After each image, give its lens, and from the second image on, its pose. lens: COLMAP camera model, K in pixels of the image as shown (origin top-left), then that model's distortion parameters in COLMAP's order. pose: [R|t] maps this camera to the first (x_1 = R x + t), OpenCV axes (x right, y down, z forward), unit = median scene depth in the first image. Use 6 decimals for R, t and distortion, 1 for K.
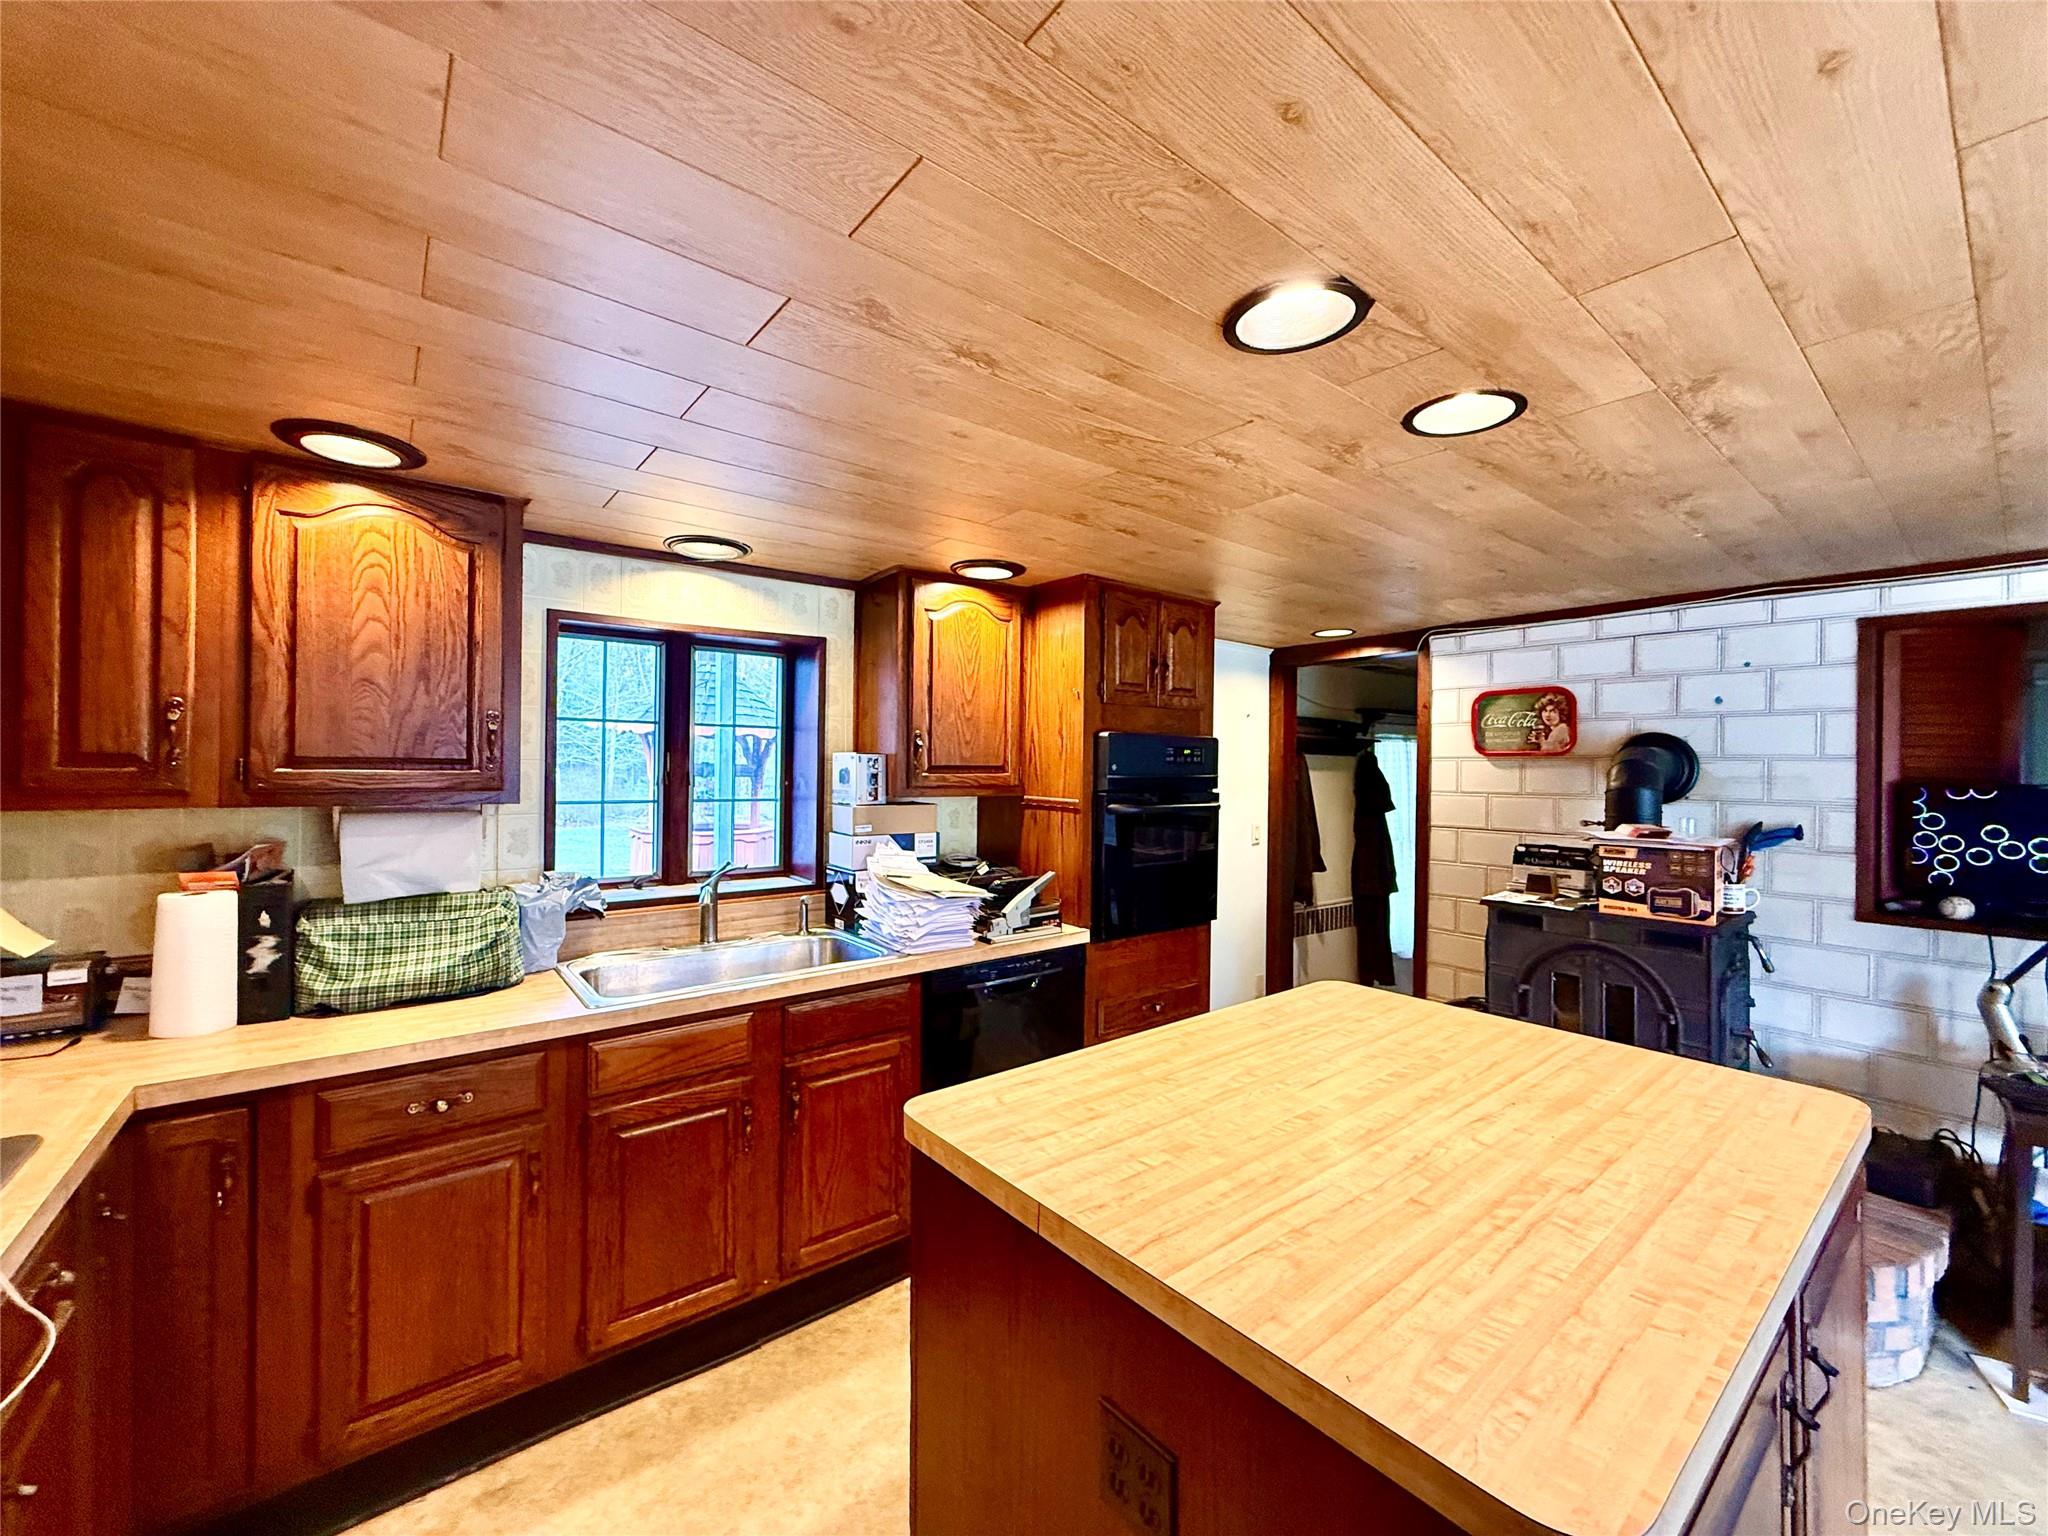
lens RADIAL K [[814.0, 0, 1017.1], [0, 814.0, 763.2], [0, 0, 1]] dist [0.000773, -0.000551]
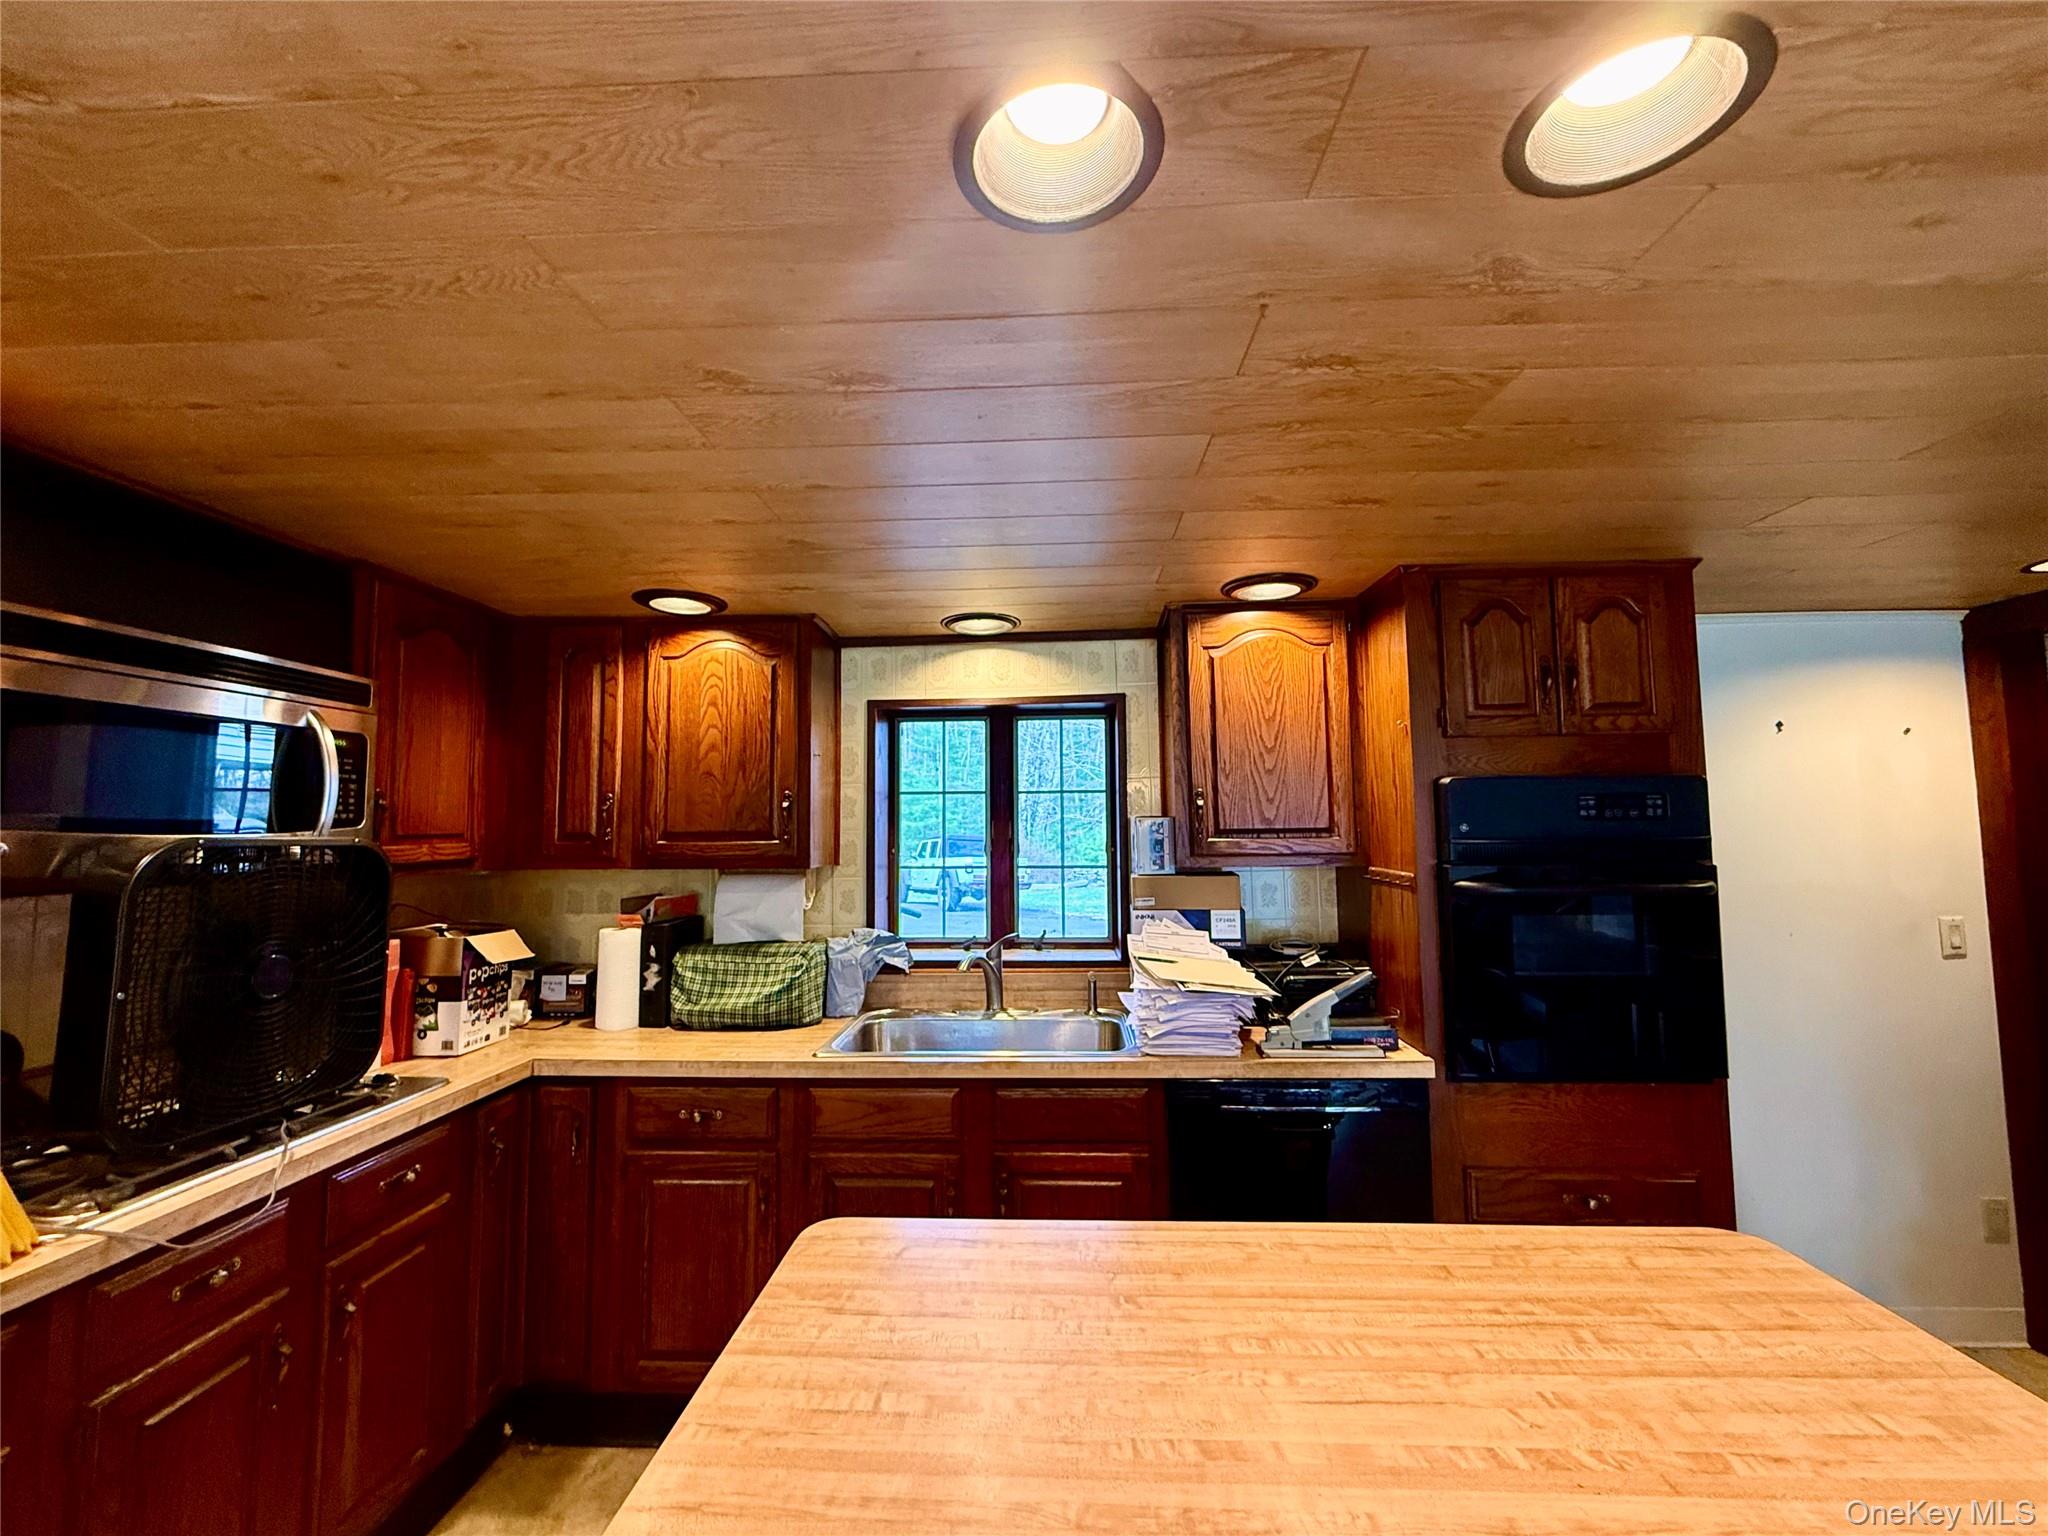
lens RADIAL K [[837.8, 0, 1016.1], [0, 837.8, 763.2], [0, 0, 1]] dist [-0.000849, -0.000163]
pose [[0.750422, -0.067902, -0.657462, 0.375098], [0.019656, 0.996562, -0.080489, 0.000565], [0.660666, 0.047478, 0.749177, 0.251573]]
